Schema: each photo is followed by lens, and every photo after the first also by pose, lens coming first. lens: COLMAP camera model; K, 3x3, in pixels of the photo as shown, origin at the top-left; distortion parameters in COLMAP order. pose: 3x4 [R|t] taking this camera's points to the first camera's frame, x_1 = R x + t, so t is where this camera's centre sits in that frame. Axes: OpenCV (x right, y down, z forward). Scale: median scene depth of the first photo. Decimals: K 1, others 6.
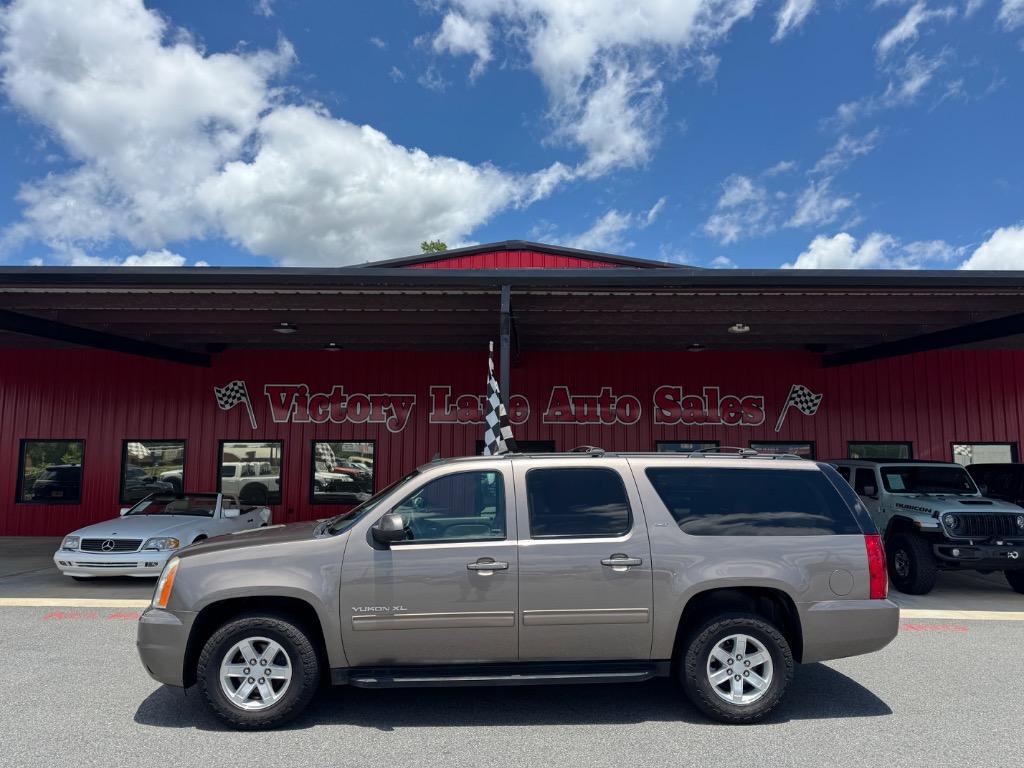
lens RADIAL K [[700.7, 0, 508.8], [0, 700.7, 389.4], [0, 0, 1]] dist [0.111528, -0.137873]
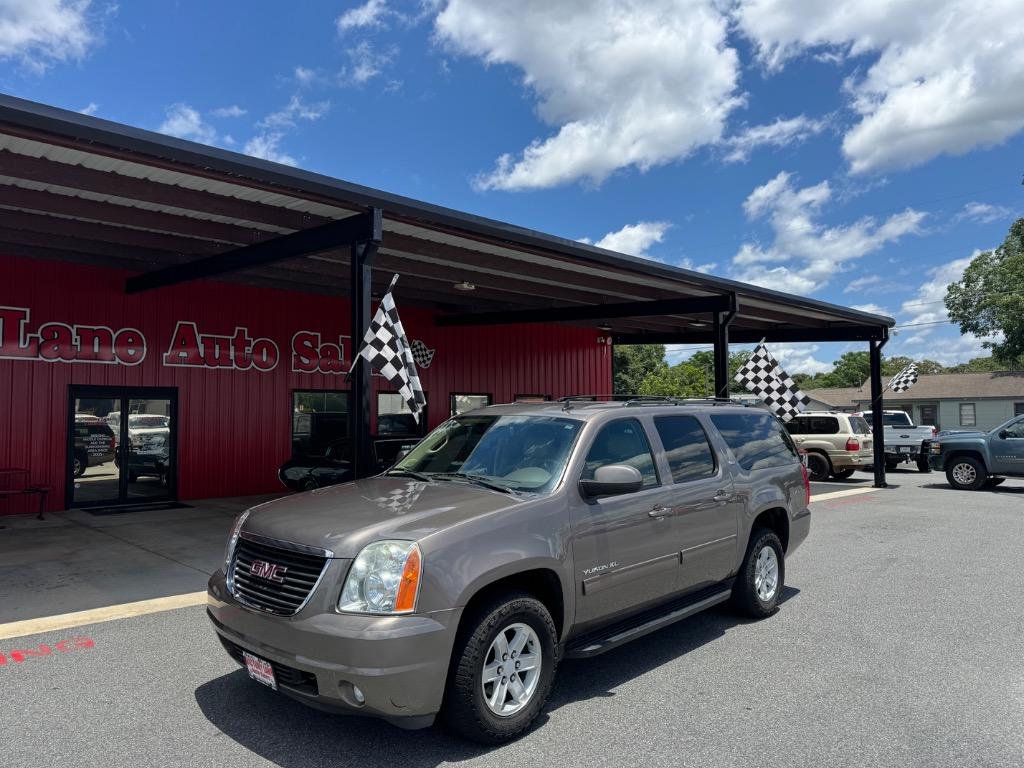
lens RADIAL K [[700.7, 0, 508.8], [0, 700.7, 389.4], [0, 0, 1]] dist [0.111528, -0.137873]
pose [[0.717935, 0.018805, 0.695856, -0.242382], [-0.067360, 0.996821, 0.042559, 0.013604], [-0.692843, -0.077428, 0.716919, 0.121123]]
